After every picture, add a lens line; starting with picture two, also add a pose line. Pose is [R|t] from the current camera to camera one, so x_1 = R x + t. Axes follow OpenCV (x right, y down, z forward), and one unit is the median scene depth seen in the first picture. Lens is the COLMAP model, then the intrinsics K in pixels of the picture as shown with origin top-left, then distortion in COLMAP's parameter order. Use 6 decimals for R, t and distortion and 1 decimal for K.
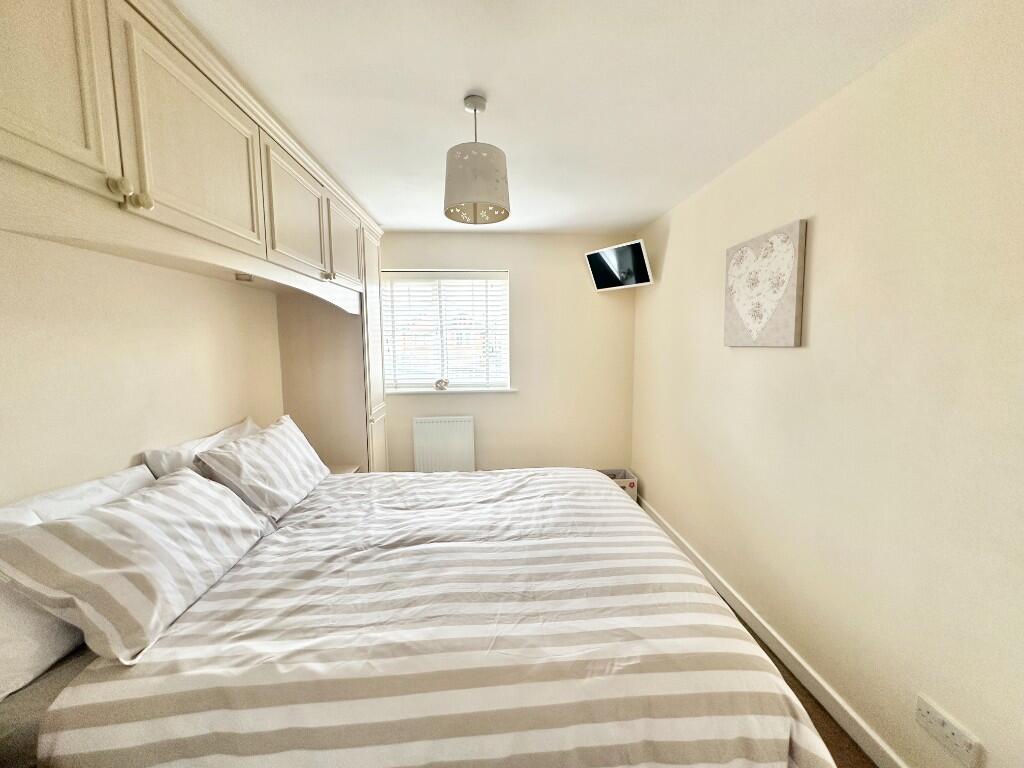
lens RADIAL K [[410.8, 0, 512.0], [0, 410.8, 384.0], [0, 0, 1]] dist [0.000193, 0.000020]
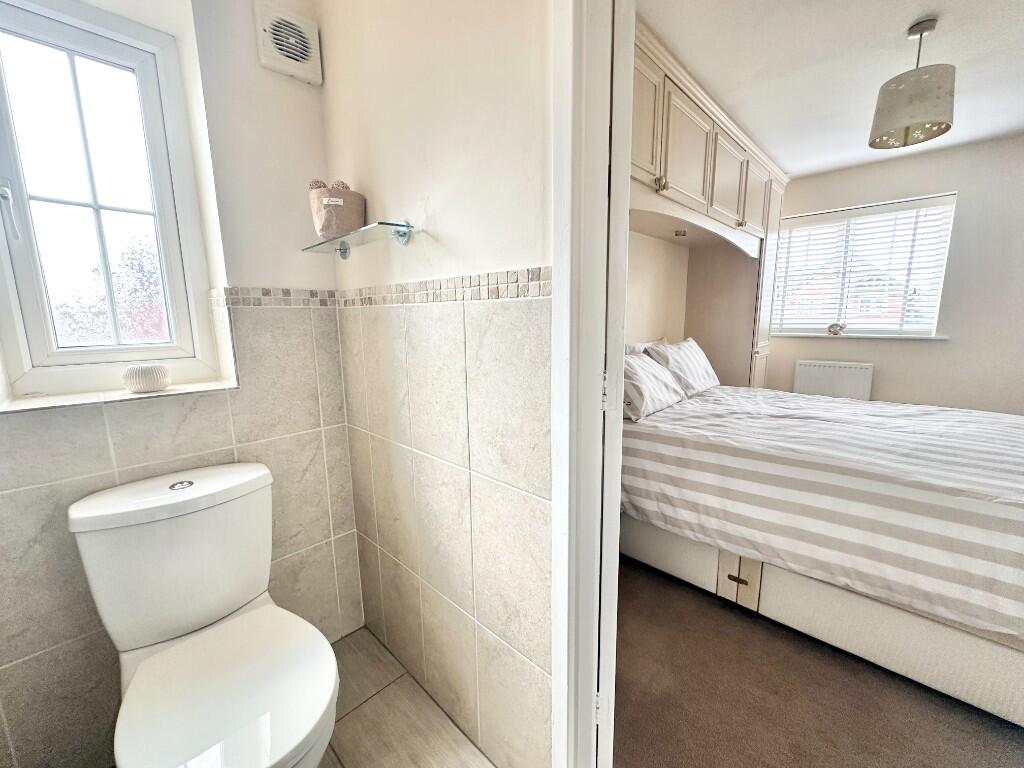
lens RADIAL K [[410.8, 0, 512.0], [0, 410.8, 384.0], [0, 0, 1]] dist [0.000193, 0.000020]
pose [[0.675827, 0.120204, -0.727193, 0.063969], [-0.071623, 0.992653, 0.097521, 0.172269], [0.733572, -0.013823, 0.679471, -0.432415]]
